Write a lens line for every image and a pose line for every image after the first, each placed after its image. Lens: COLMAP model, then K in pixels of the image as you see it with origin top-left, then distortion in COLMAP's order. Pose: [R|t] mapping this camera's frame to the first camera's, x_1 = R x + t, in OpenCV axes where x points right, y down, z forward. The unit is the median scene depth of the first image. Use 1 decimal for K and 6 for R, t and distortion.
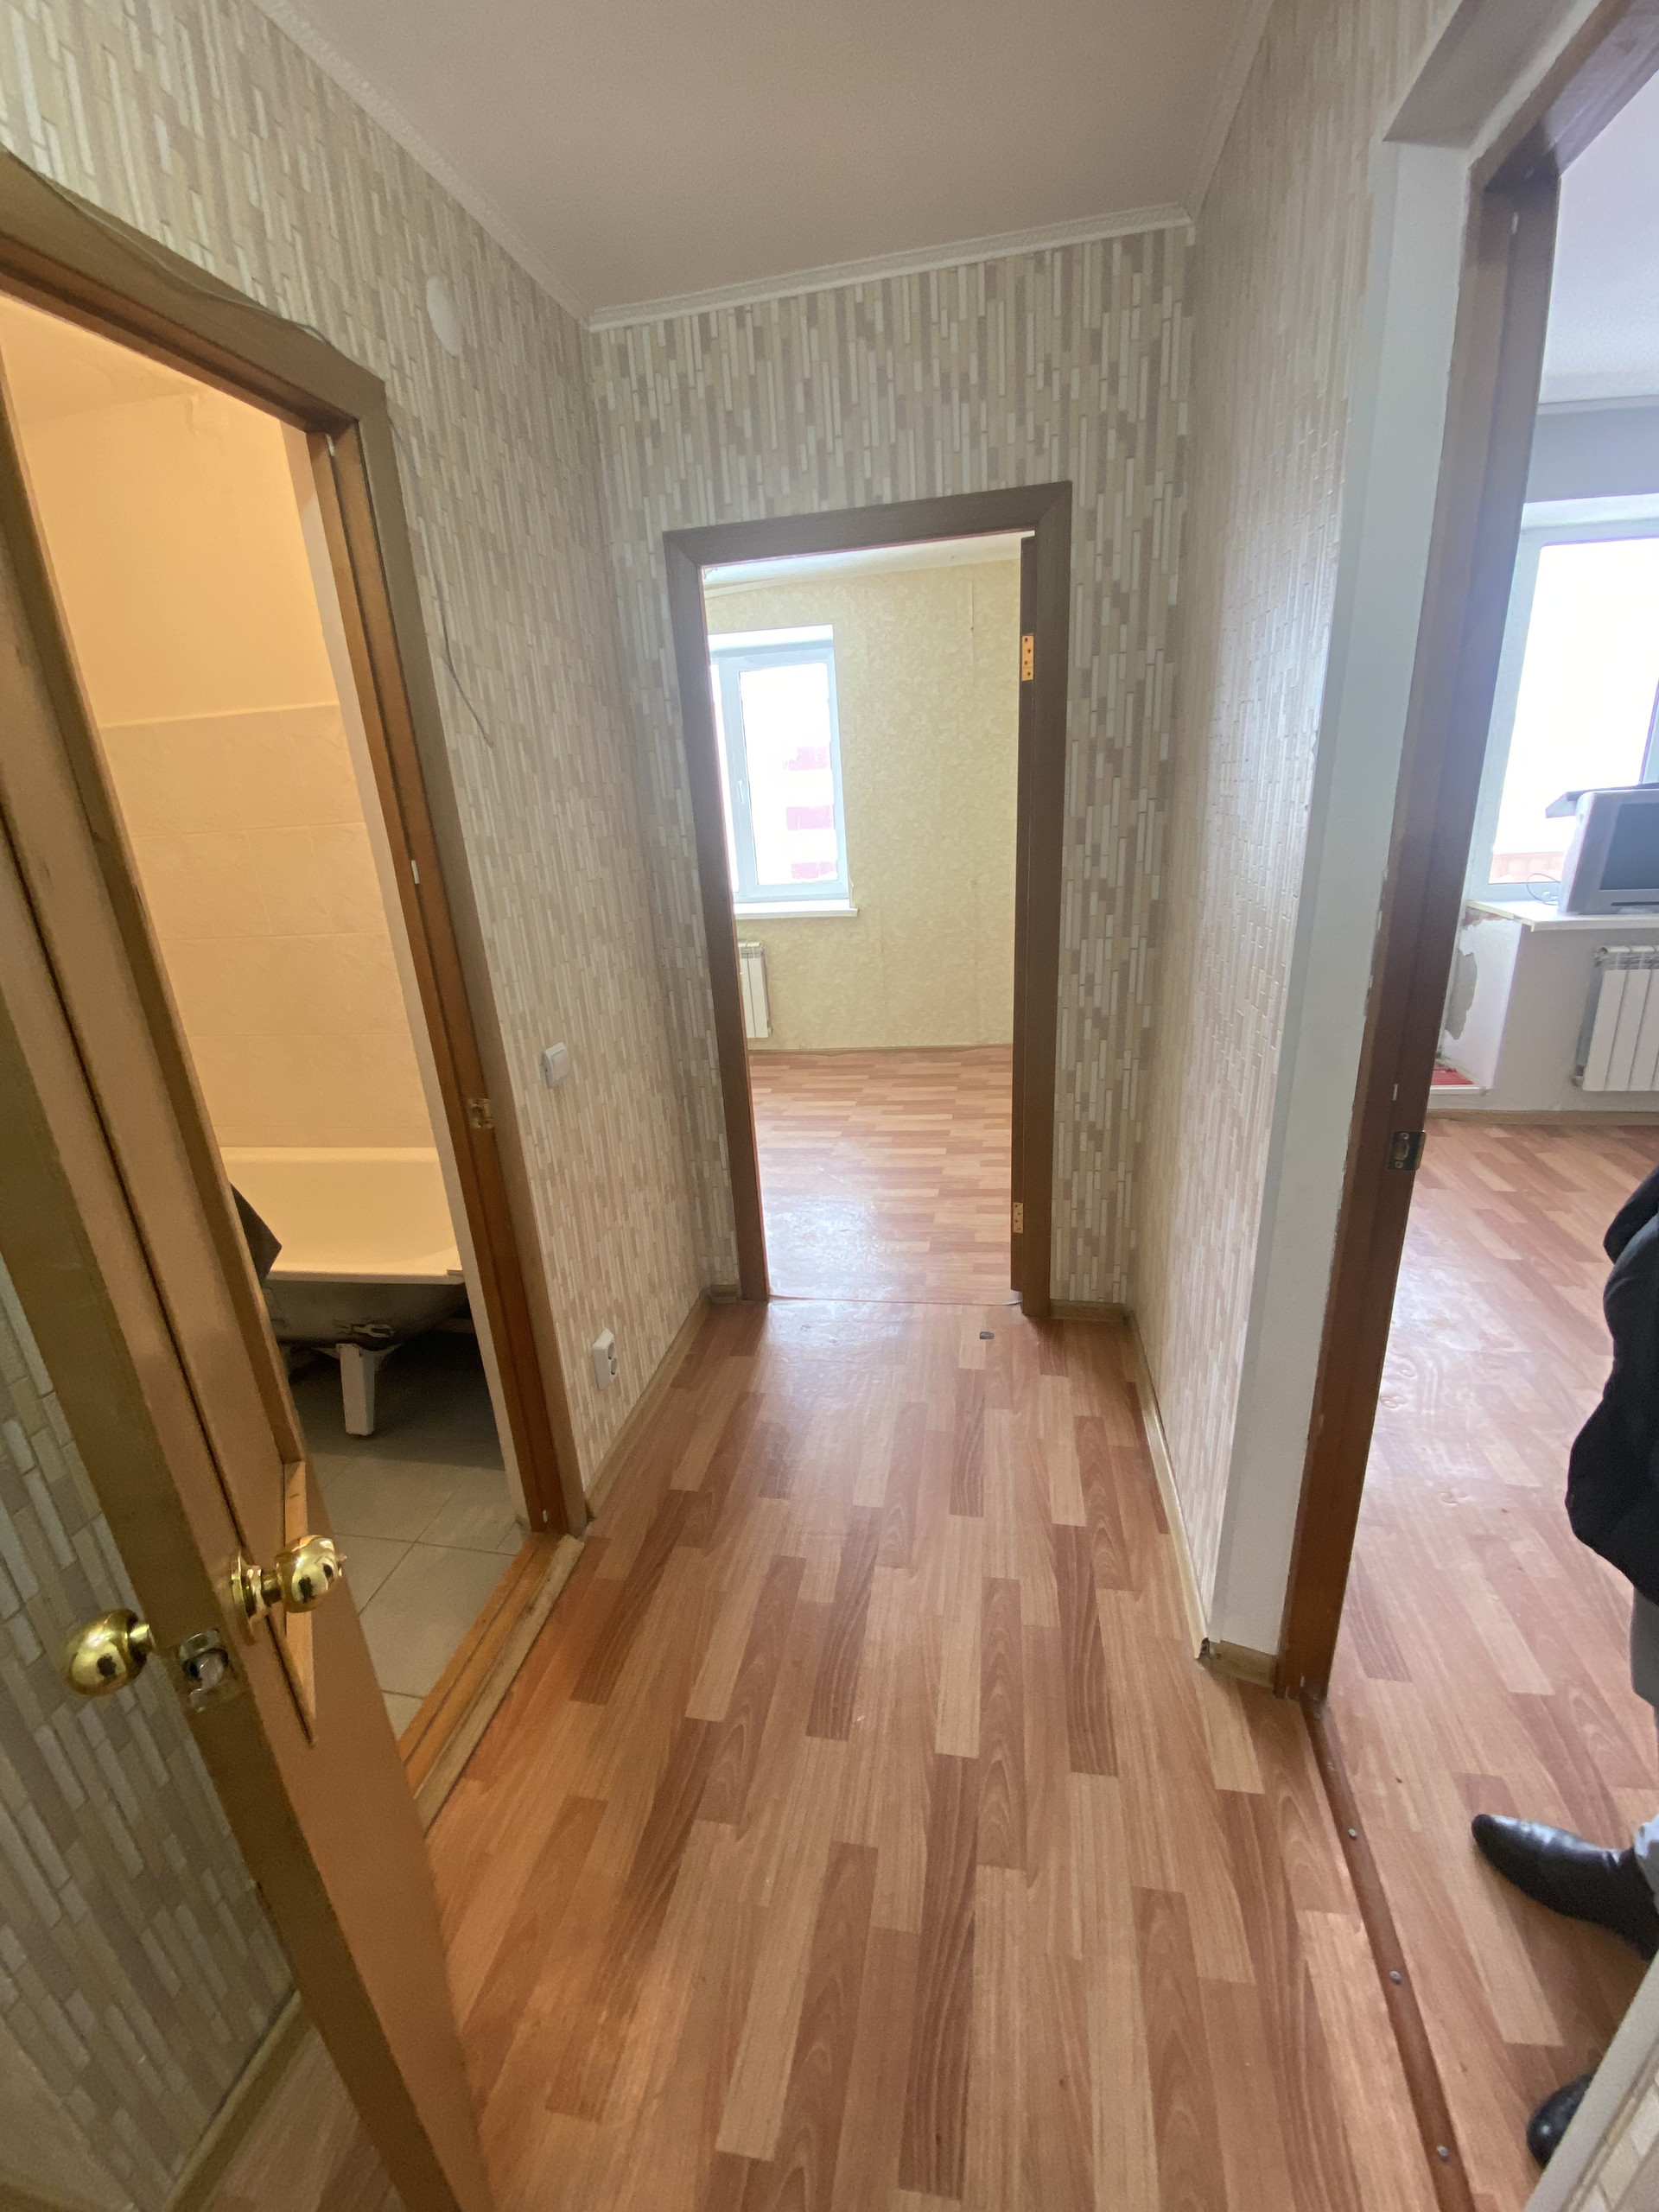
lens RADIAL K [[896.1, 0, 829.5], [0, 896.1, 1106.0], [0, 0, 1]] dist [-0.000598, -0.000121]
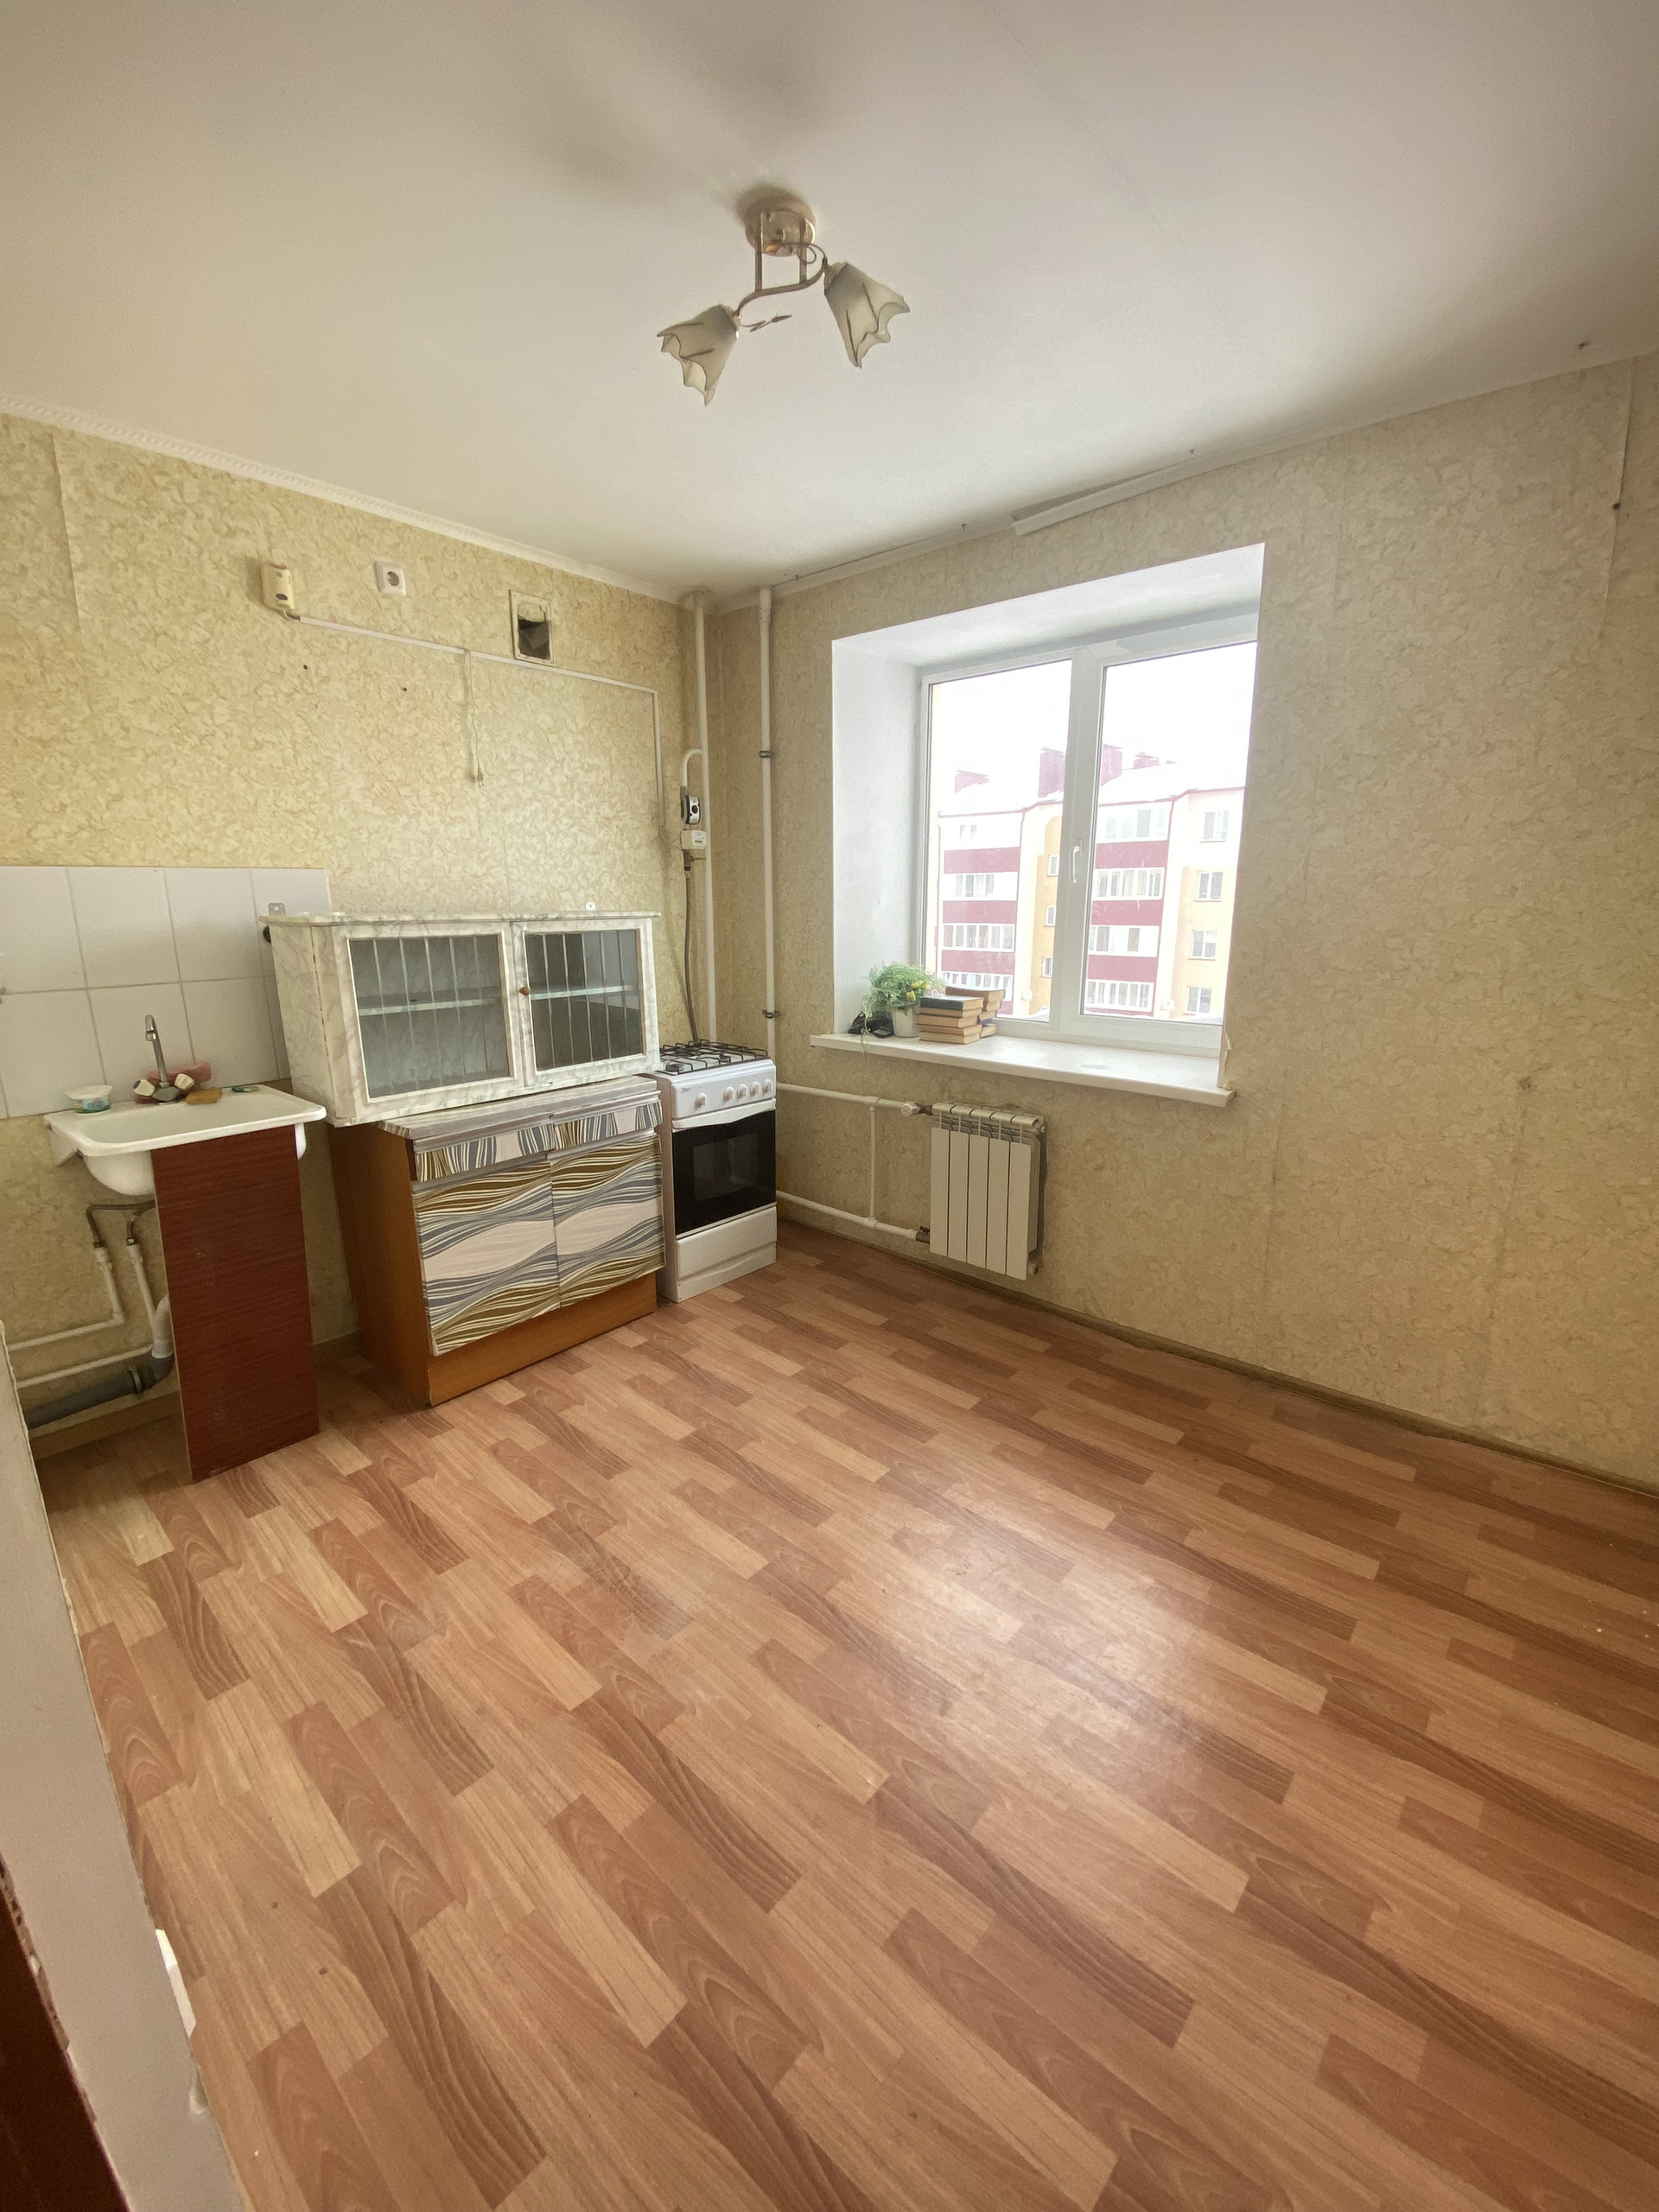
lens RADIAL K [[896.1, 0, 829.5], [0, 896.1, 1106.0], [0, 0, 1]] dist [-0.000598, -0.000121]
pose [[0.857827, 0.158739, -0.488810, 0.091046], [-0.201507, 0.978834, -0.035759, -0.154727], [0.472788, 0.129174, 0.871657, 0.482517]]
